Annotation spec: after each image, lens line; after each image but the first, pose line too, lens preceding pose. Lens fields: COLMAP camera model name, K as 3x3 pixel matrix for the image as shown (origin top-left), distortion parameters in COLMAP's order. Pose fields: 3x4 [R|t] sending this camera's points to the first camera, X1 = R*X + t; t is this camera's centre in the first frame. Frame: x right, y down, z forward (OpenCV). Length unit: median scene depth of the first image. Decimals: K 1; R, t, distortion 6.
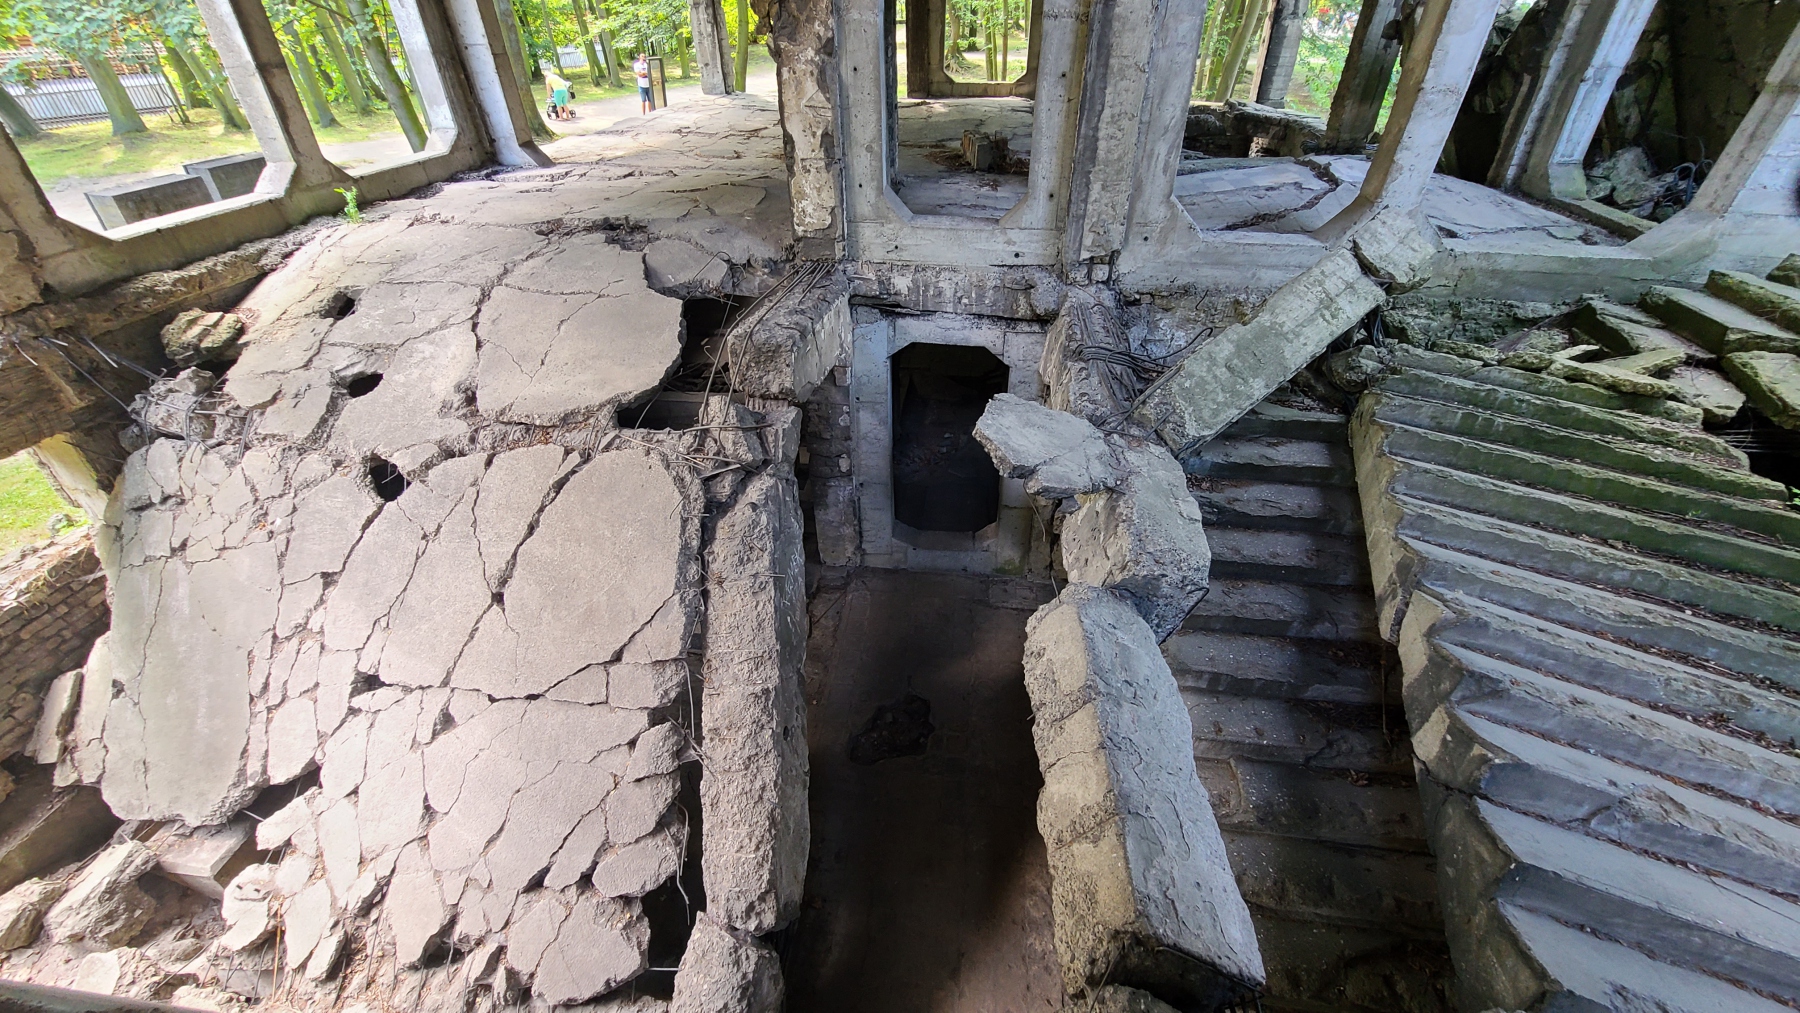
lens RADIAL K [[727.1, 0, 901.2], [0, 727.1, 489.3], [0, 0, 1]] dist [-0.004316, -0.000109]
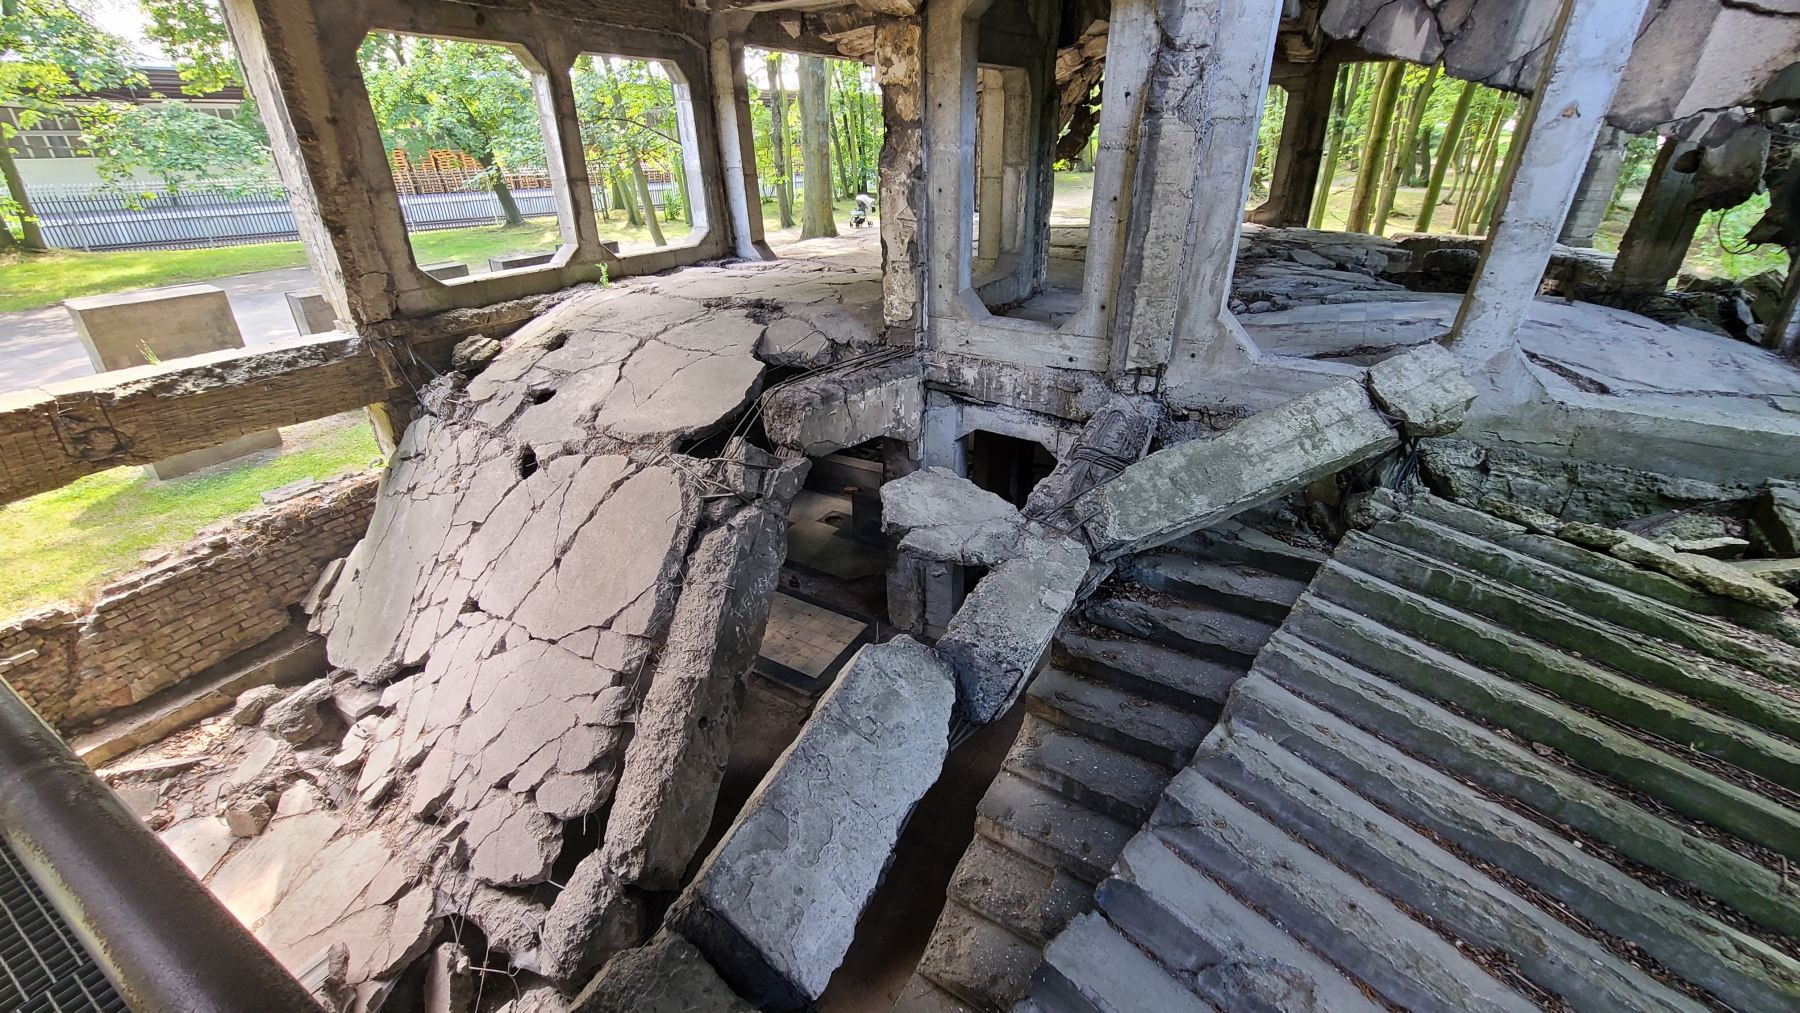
lens RADIAL K [[727.1, 0, 901.2], [0, 727.1, 489.3], [0, 0, 1]] dist [-0.004316, -0.000109]
pose [[0.921062, 0.164856, -0.352800, 0.421970], [-0.211374, 0.972541, -0.097390, 0.017398], [0.327057, 0.164275, 0.930617, -0.031534]]
